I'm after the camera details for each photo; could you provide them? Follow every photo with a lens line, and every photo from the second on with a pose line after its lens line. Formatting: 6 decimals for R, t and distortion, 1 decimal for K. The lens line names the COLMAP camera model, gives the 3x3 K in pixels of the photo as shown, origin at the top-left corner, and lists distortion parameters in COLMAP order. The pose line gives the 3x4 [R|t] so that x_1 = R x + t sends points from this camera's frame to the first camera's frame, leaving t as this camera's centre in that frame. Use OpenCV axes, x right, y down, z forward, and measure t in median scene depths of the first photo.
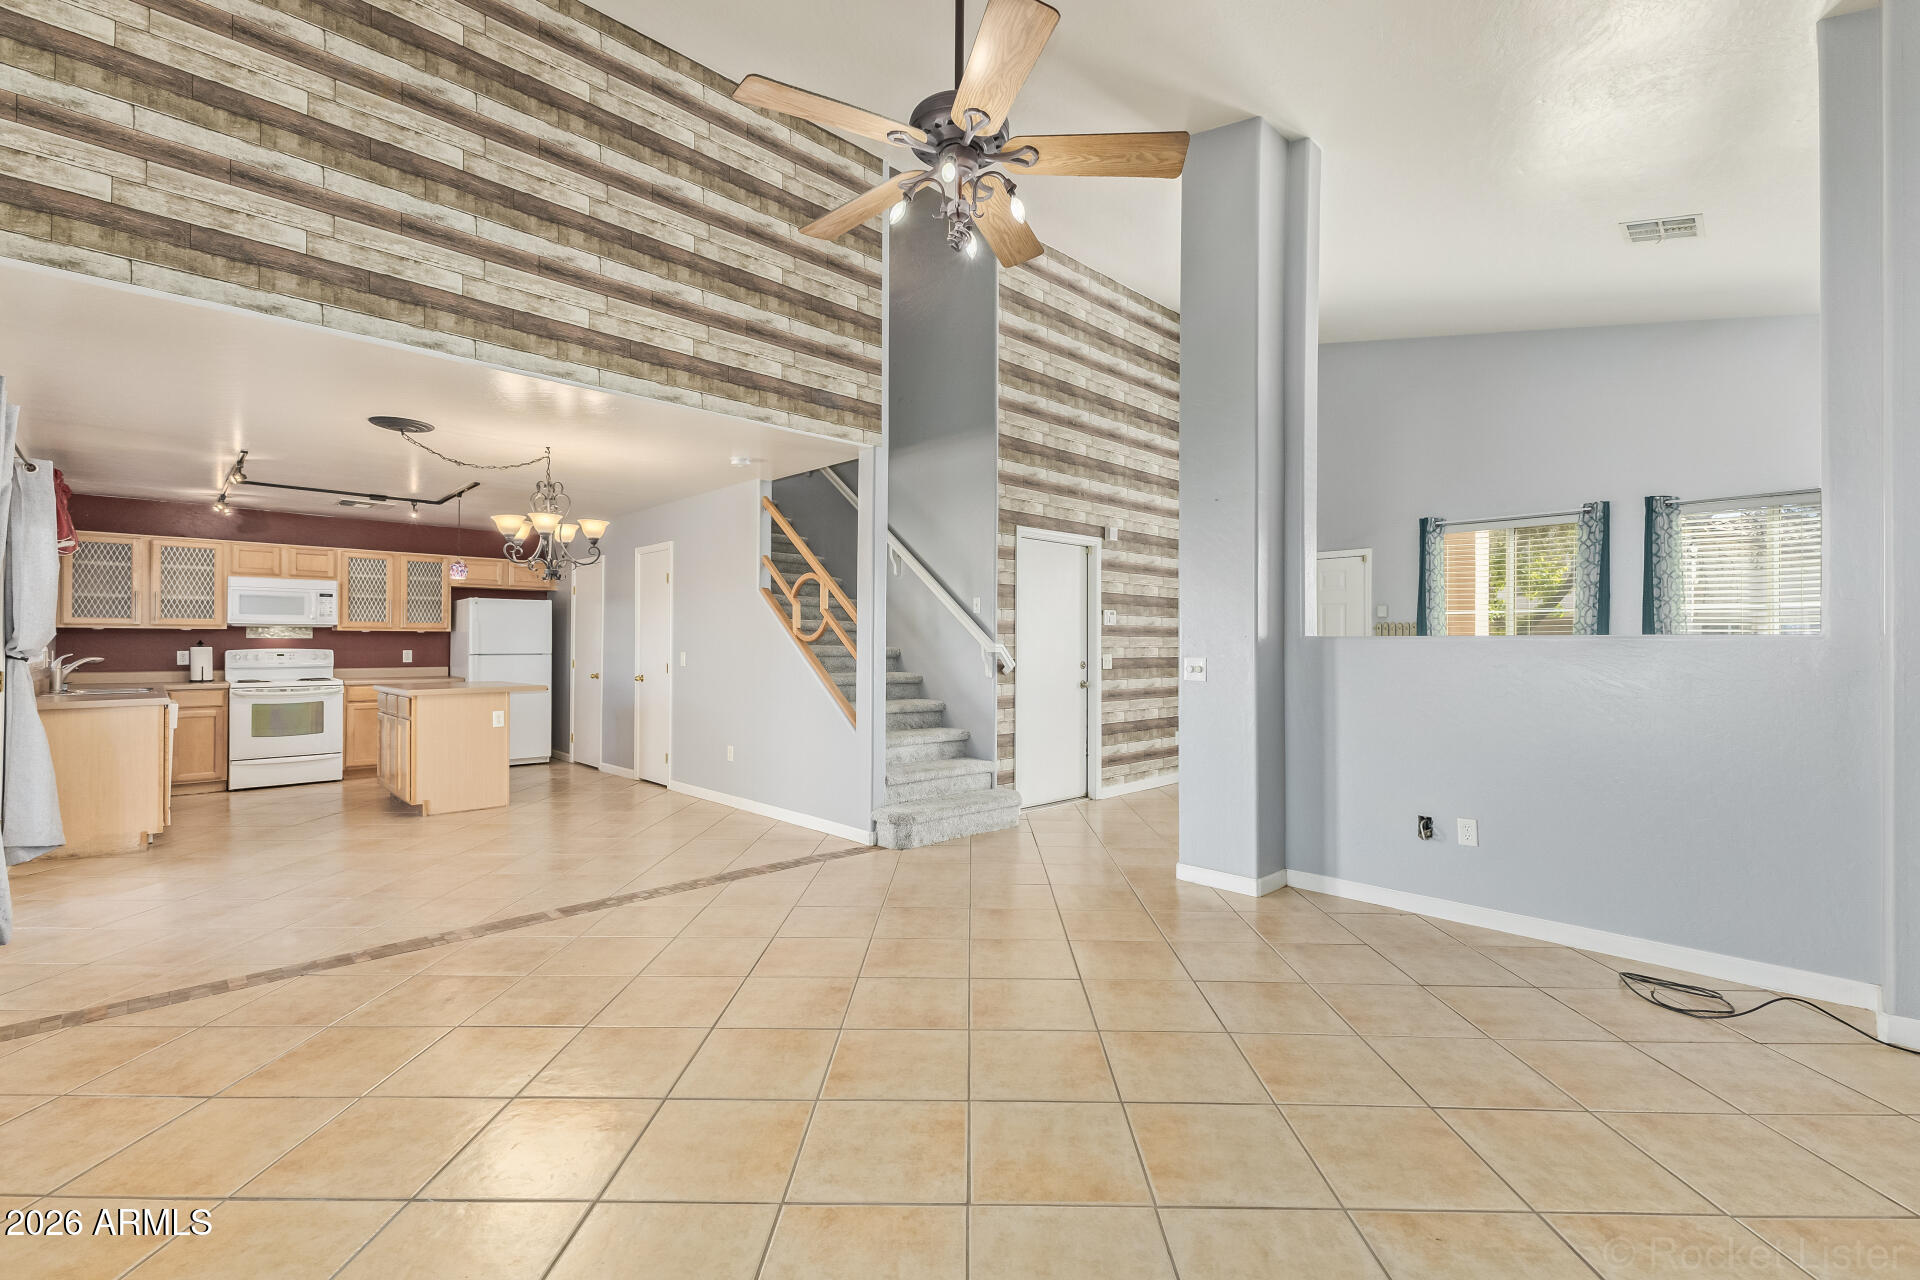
lens RADIAL K [[825.2, 0, 985.1], [0, 825.2, 645.9], [0, 0, 1]] dist [-0.001899, -0.000701]
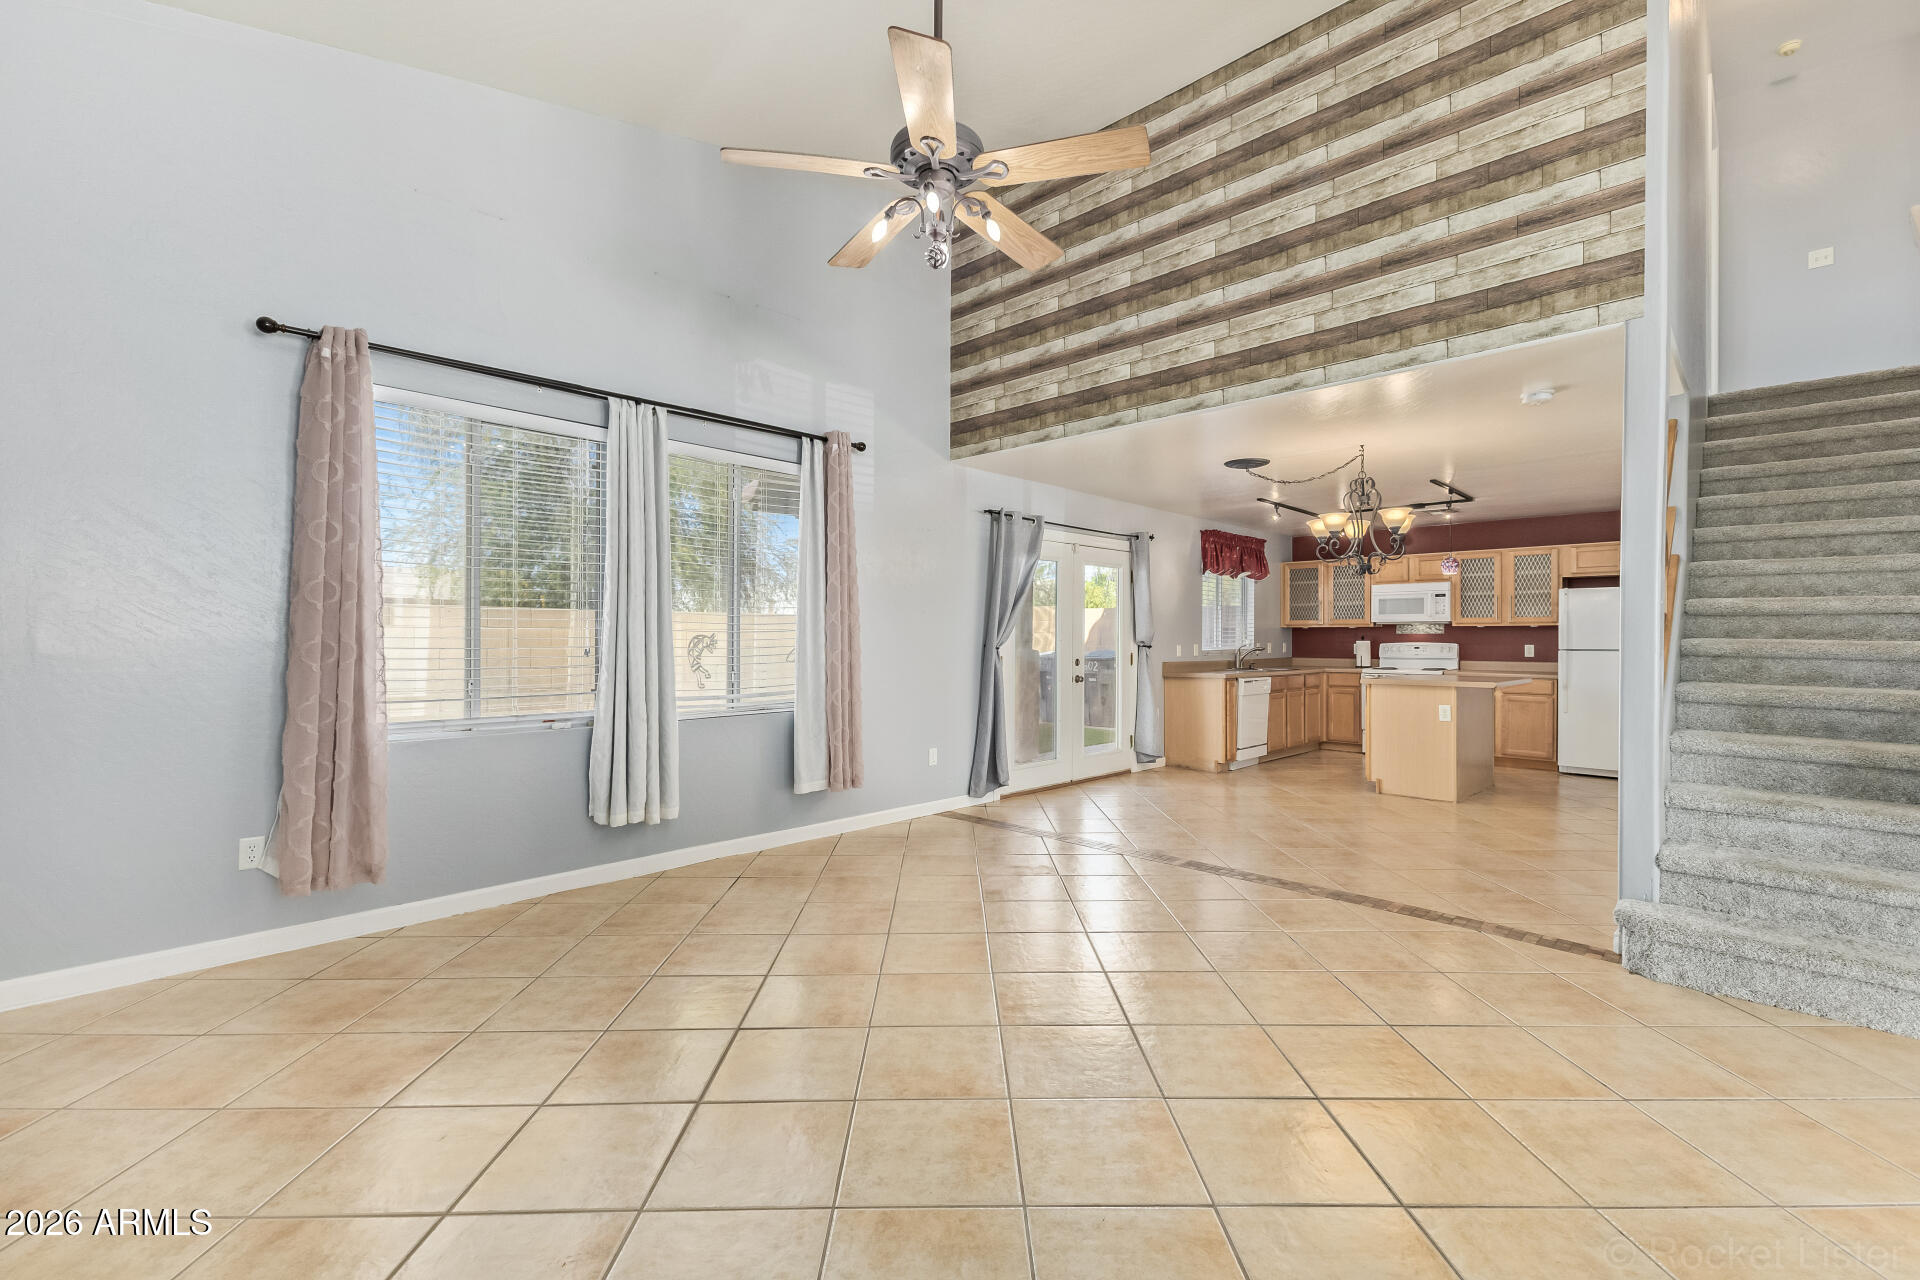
lens RADIAL K [[825.2, 0, 956.7], [0, 825.2, 634.5], [0, 0, 1]] dist [-0.001899, -0.000701]
pose [[0.003227, -0.006992, -0.999970, 0.328894], [-0.004065, 0.999967, -0.007005, 0.002960], [0.999987, 0.004087, 0.003198, 0.326912]]
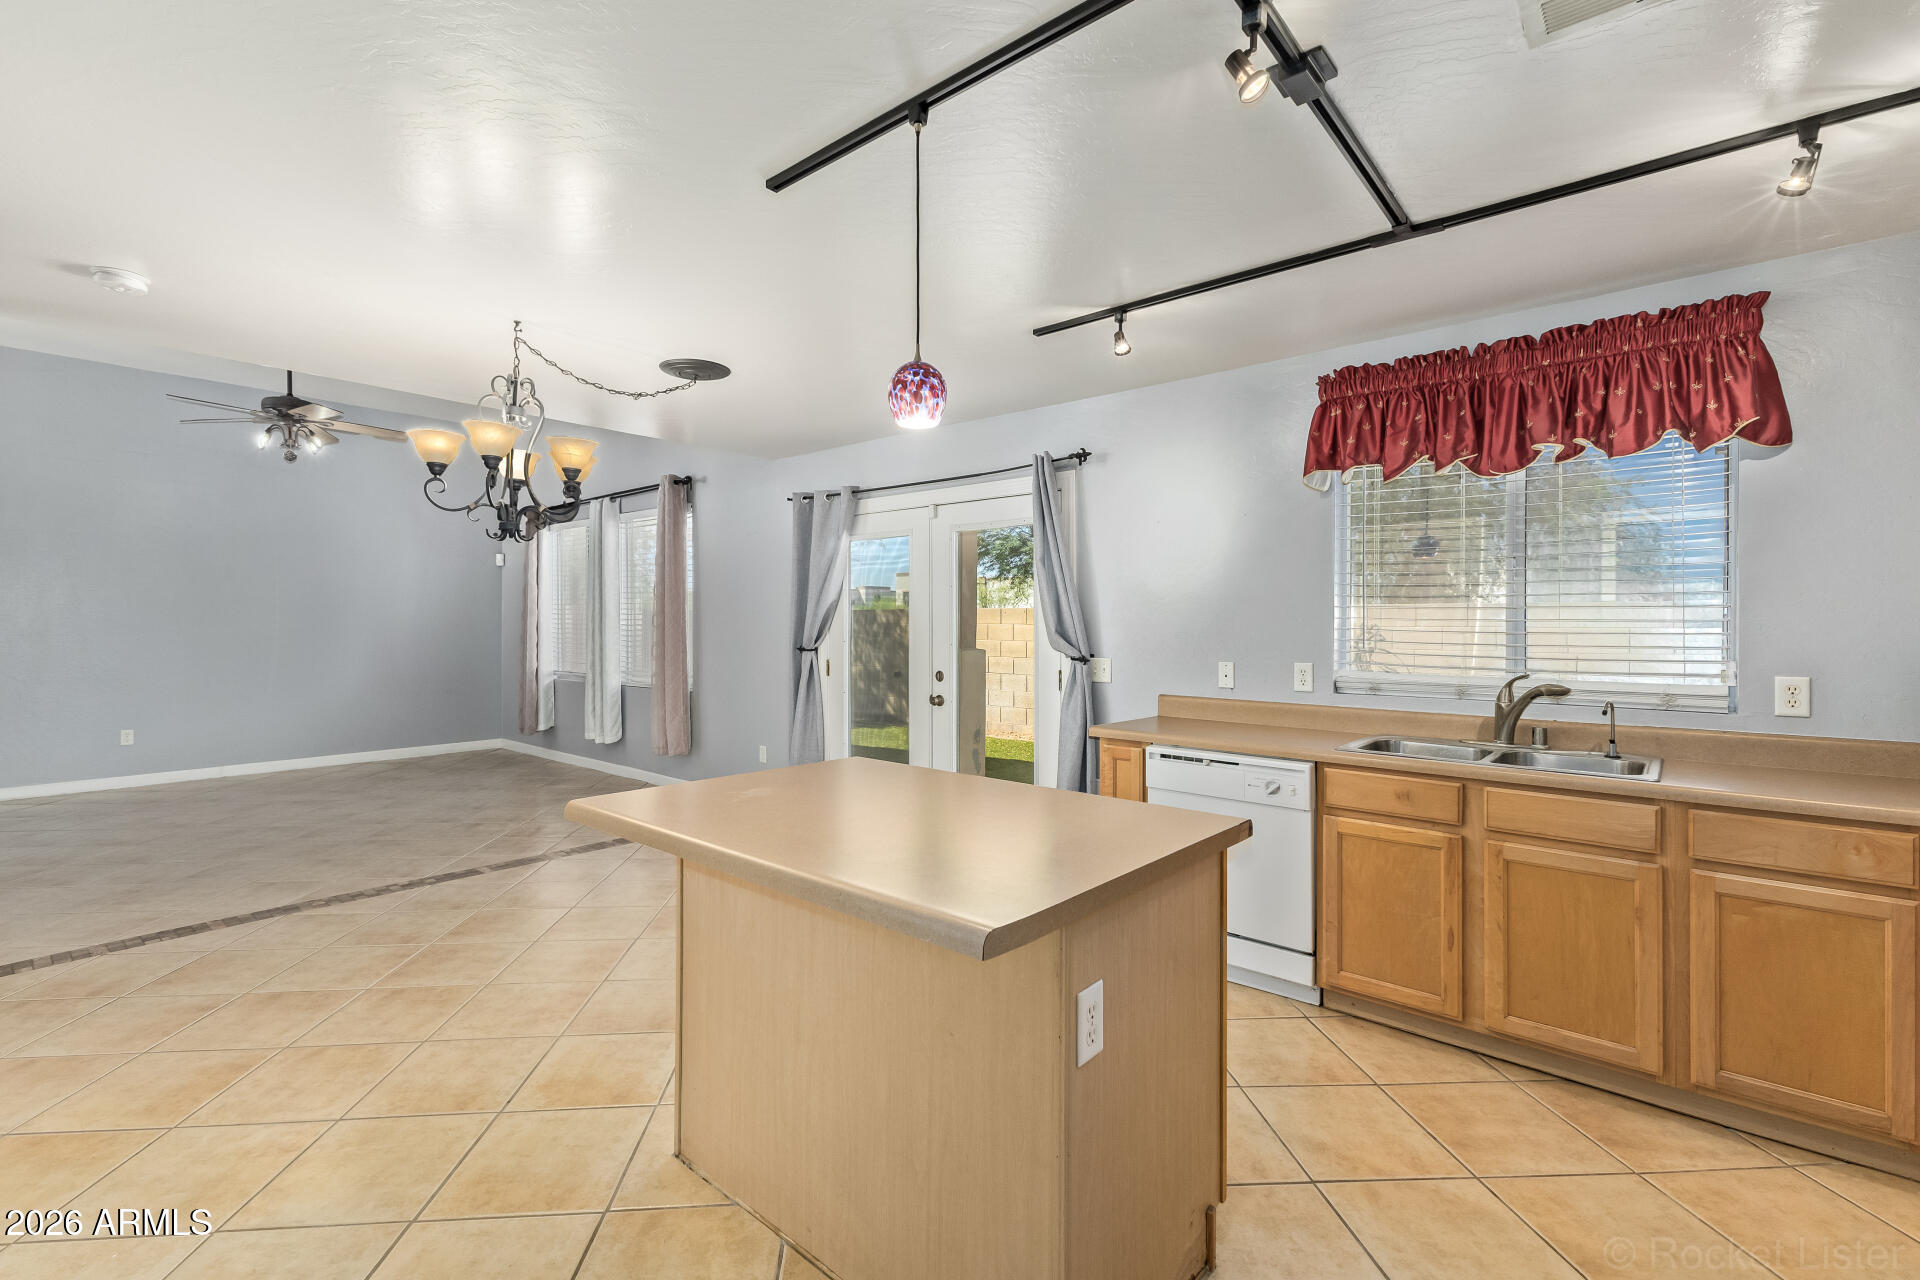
lens RADIAL K [[825.2, 0, 944.7], [0, 825.2, 625.0], [0, 0, 1]] dist [-0.001899, -0.000701]
pose [[-0.997678, -0.006037, -0.067846, -0.534277], [-0.006344, 0.999971, 0.004313, -0.014733], [0.067818, 0.004734, -0.997686, 1.077996]]
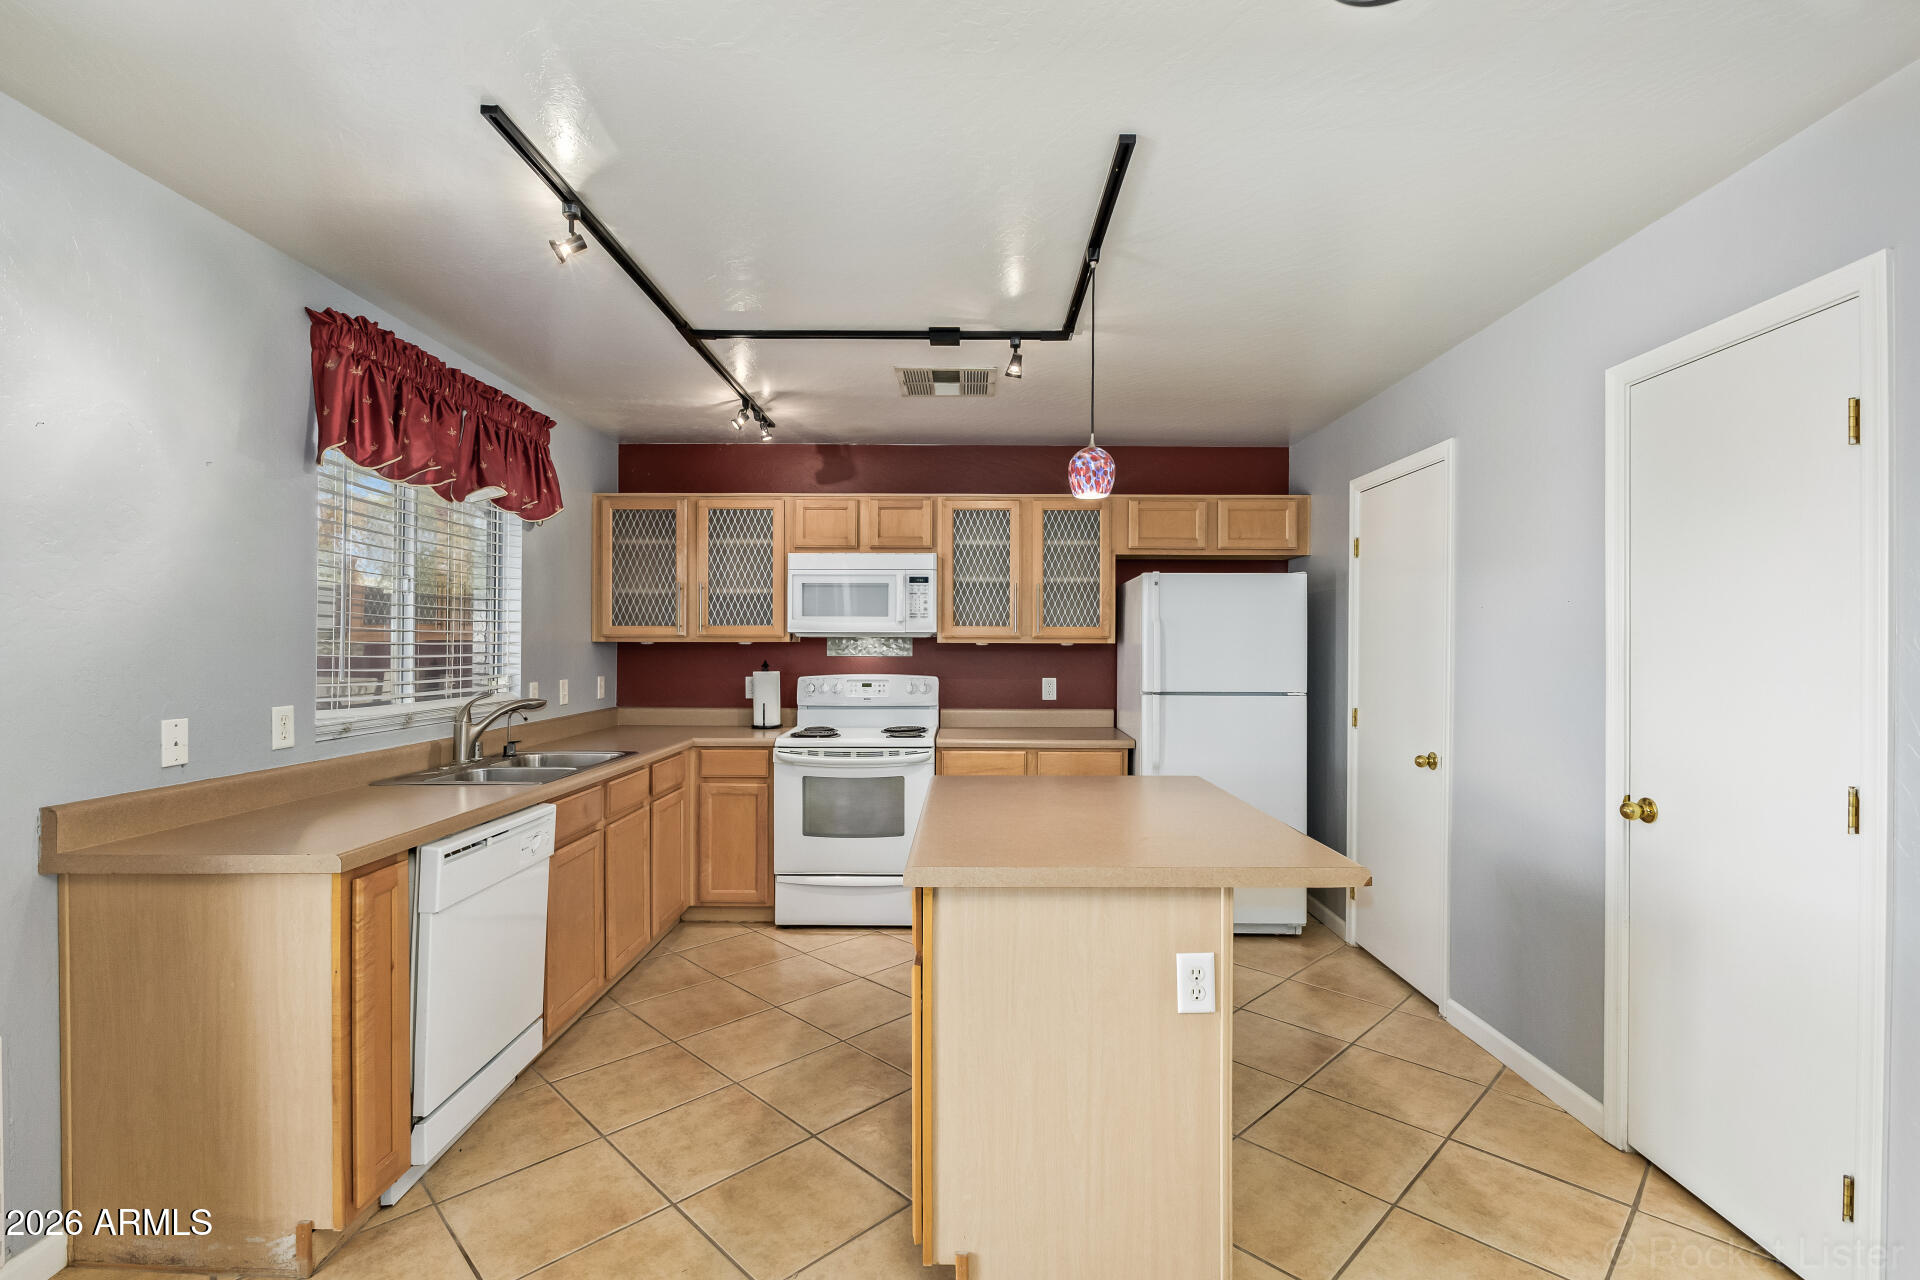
lens RADIAL K [[871.8, 0, 956.2], [0, 871.8, 640.4], [0, 0, 1]] dist [-0.021686, -0.001393]
pose [[0.694030, -0.002615, -0.719942, -0.356311], [-0.003359, 0.999971, -0.006870, -0.016656], [0.719939, 0.007186, 0.694000, 0.604110]]
